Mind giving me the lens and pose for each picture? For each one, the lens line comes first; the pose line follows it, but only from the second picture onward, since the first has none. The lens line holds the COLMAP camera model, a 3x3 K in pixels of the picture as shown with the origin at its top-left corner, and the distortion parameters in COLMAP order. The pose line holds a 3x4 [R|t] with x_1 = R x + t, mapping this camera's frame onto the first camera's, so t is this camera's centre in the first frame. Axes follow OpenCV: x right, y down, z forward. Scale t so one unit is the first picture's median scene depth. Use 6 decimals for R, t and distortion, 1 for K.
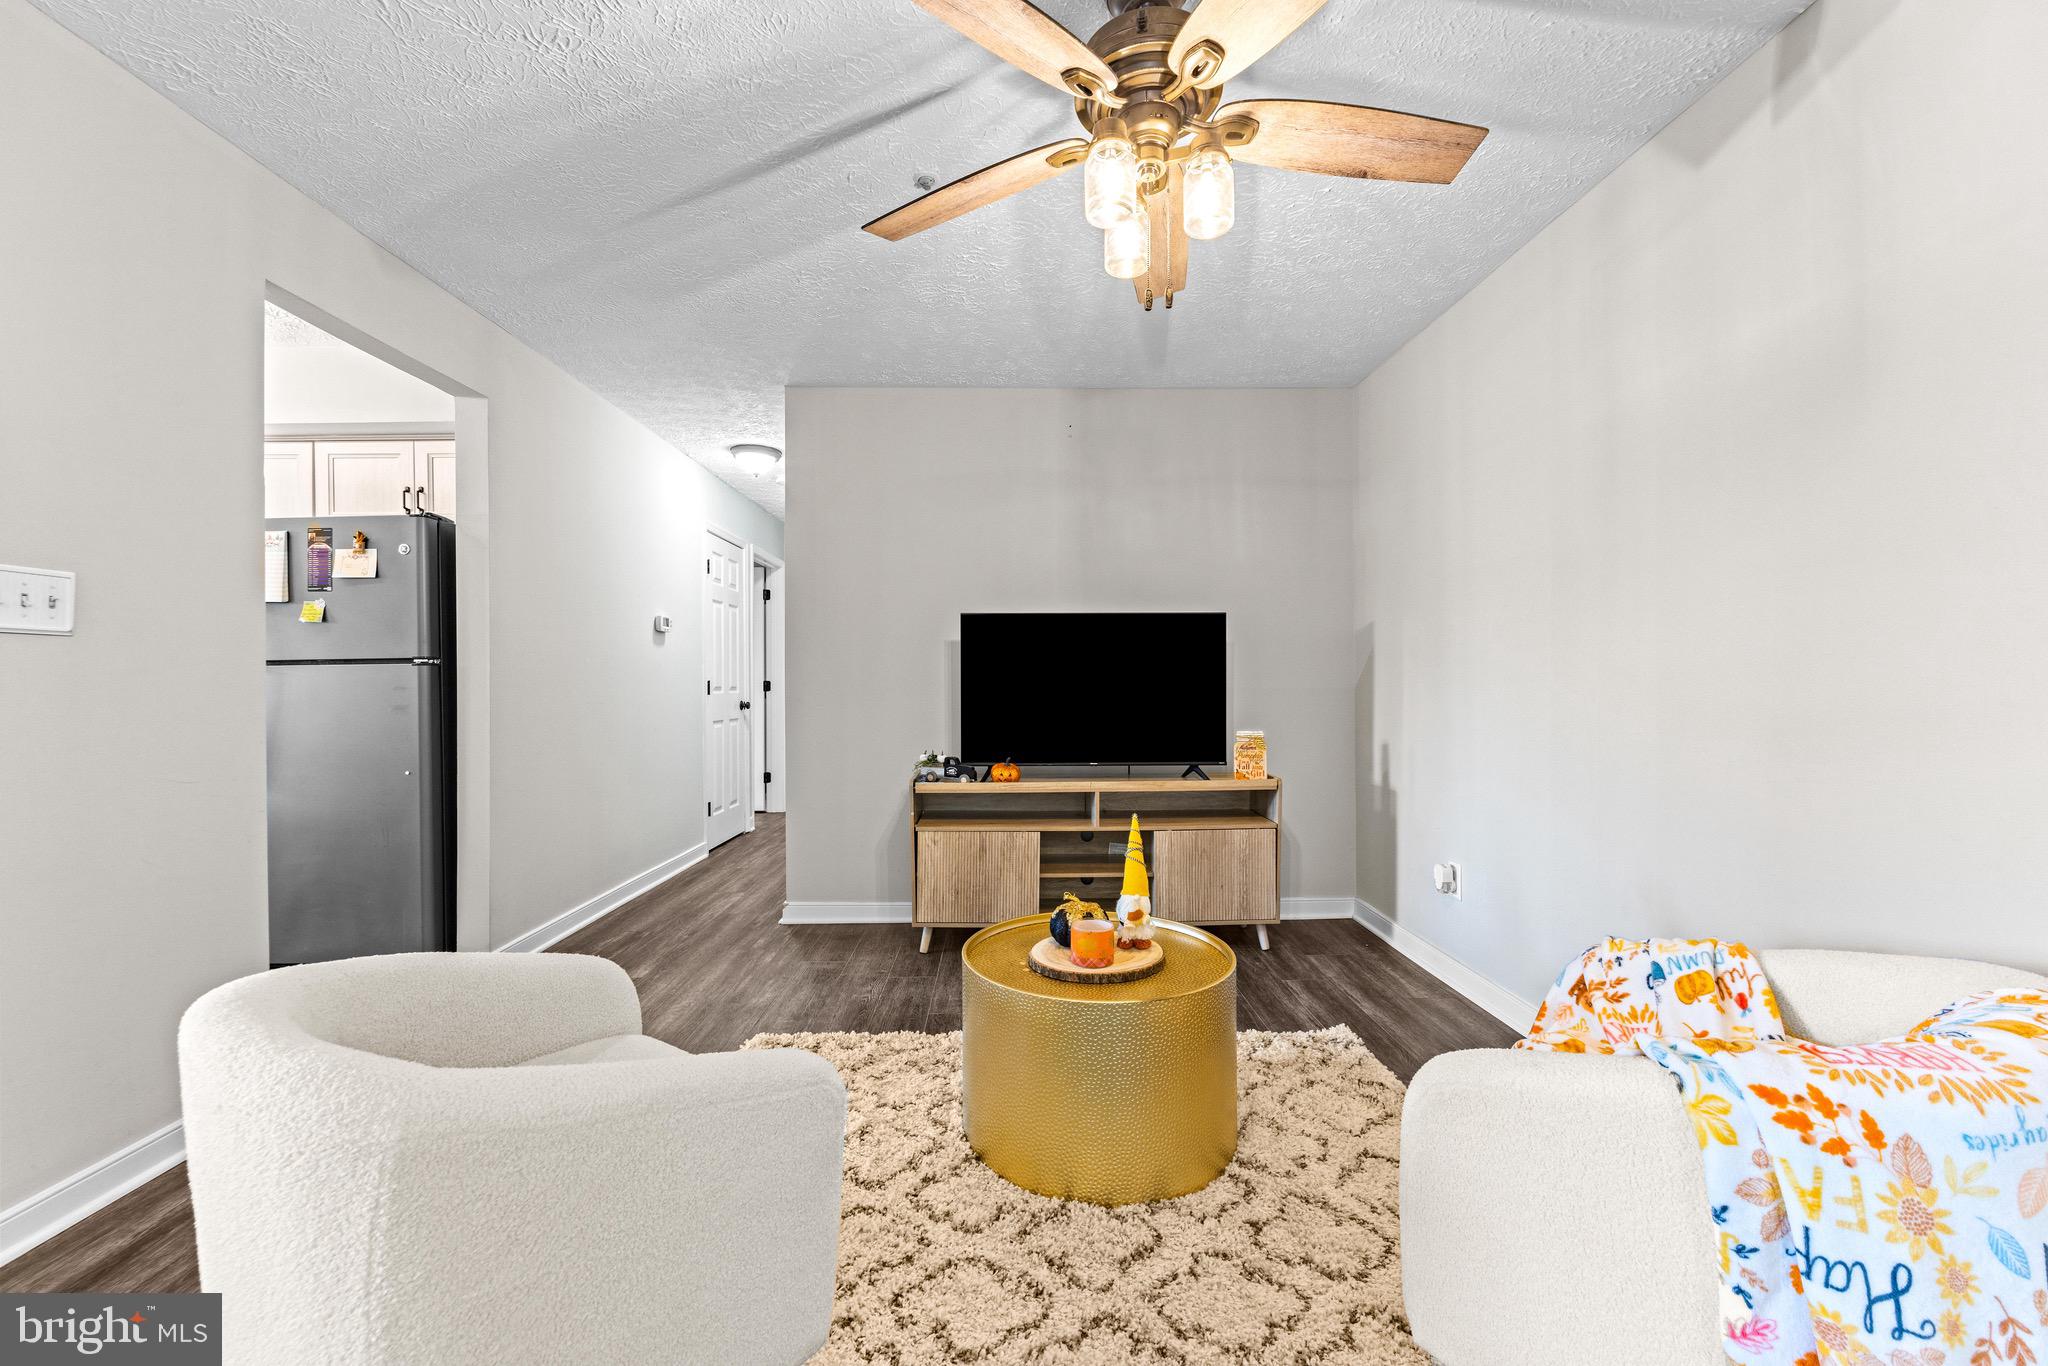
lens RADIAL K [[816.3, 0, 1020.9], [0, 816.3, 685.5], [0, 0, 1]] dist [-0.002554, 0.000220]
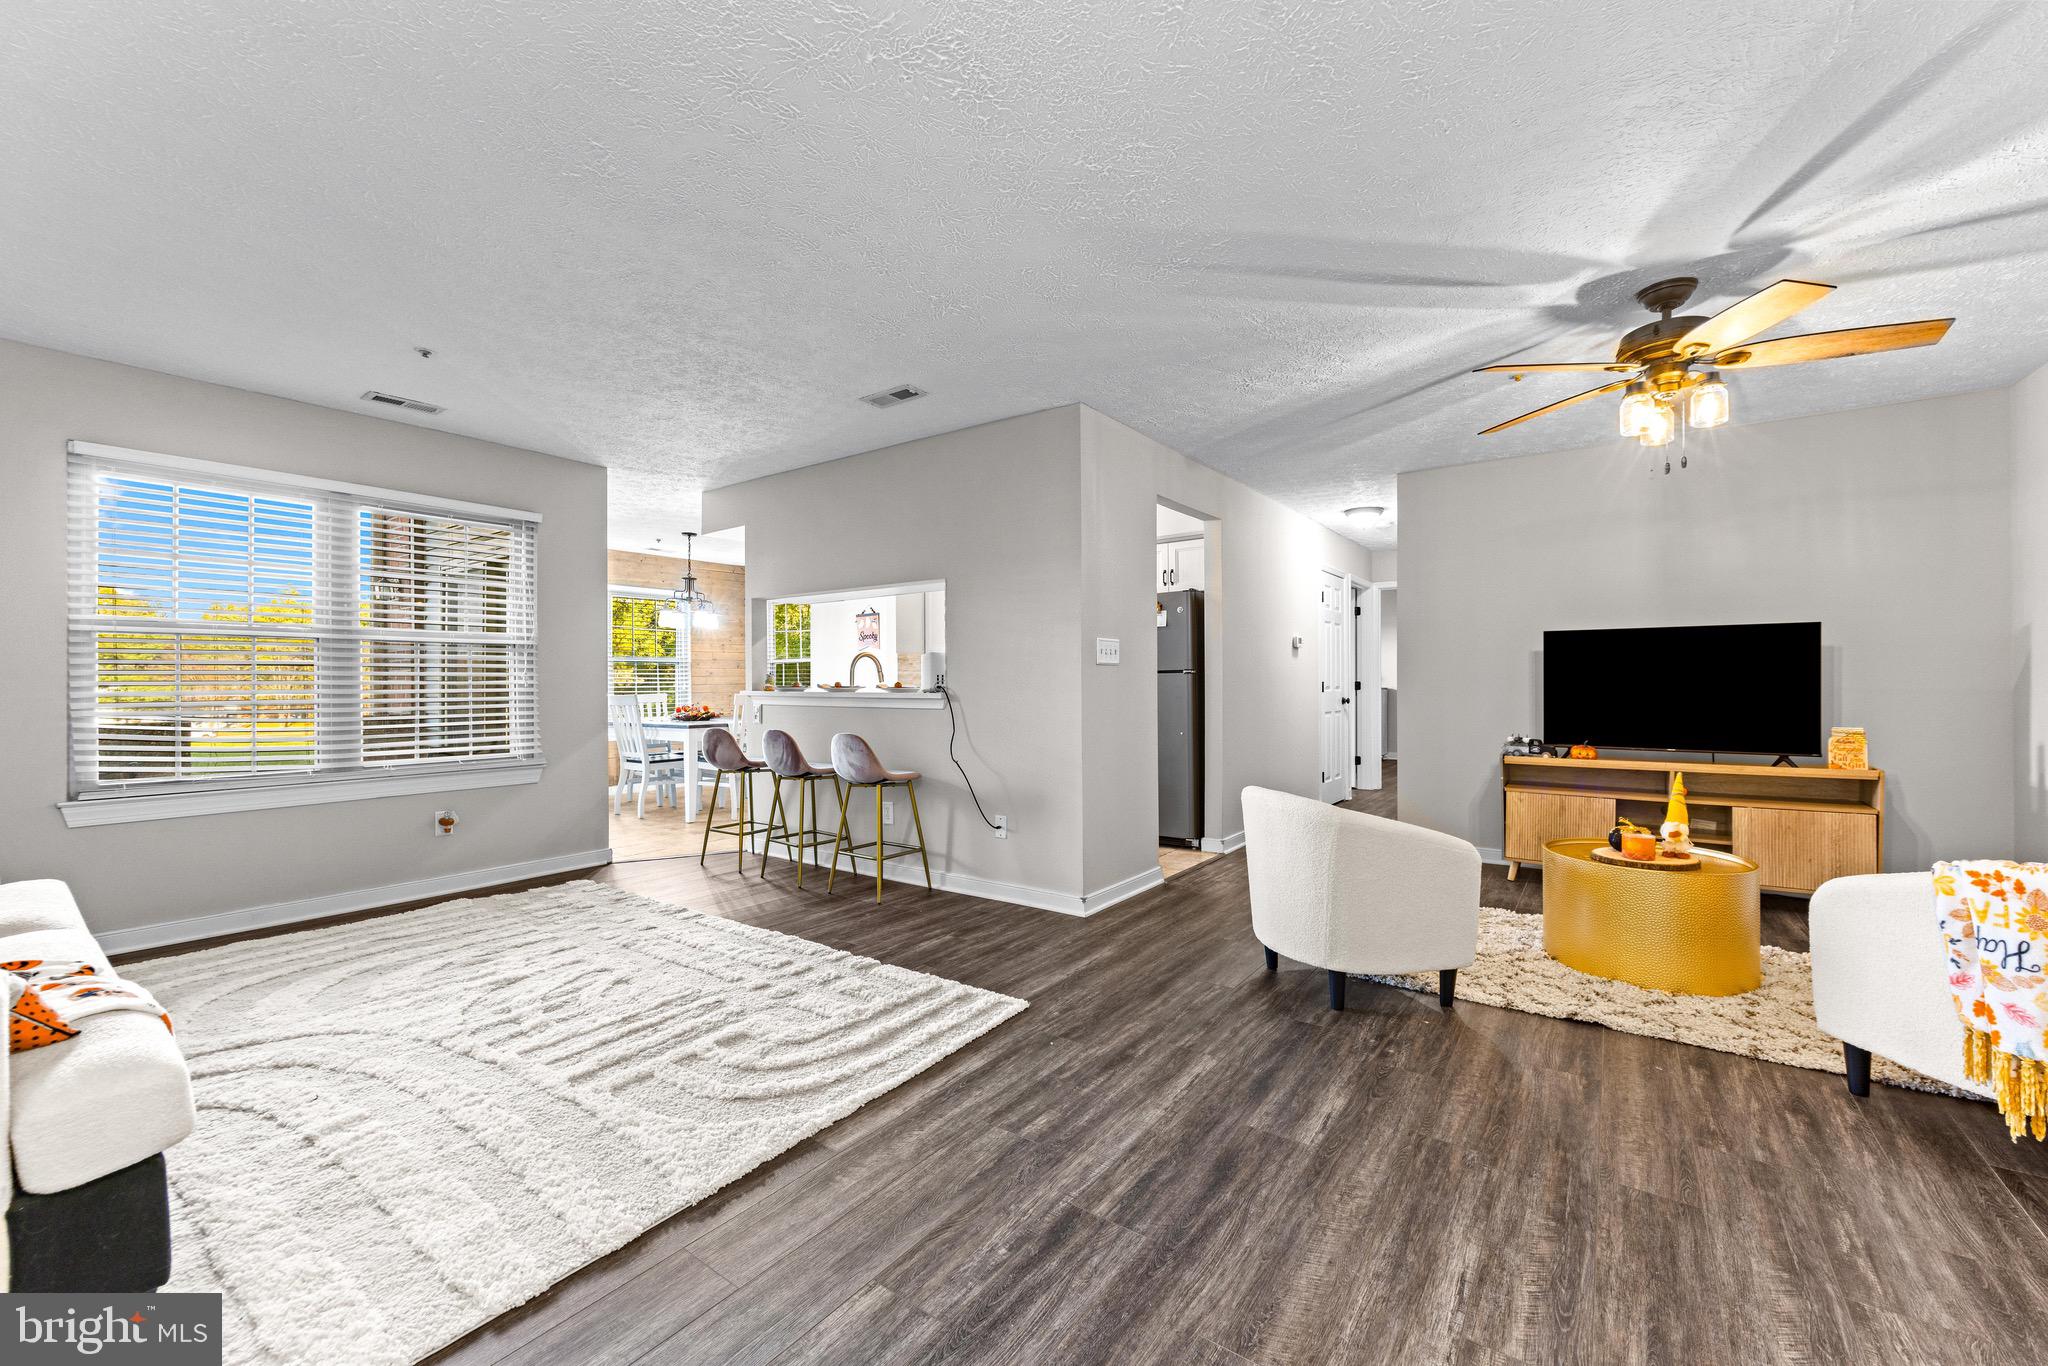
lens RADIAL K [[816.3, 0, 1020.9], [0, 816.3, 685.5], [0, 0, 1]] dist [-0.002554, 0.000220]
pose [[0.798299, 0.001566, -0.602259, 0.049659], [-0.000695, 0.999998, 0.001680, -0.002147], [0.602260, -0.000922, 0.798299, -0.606462]]
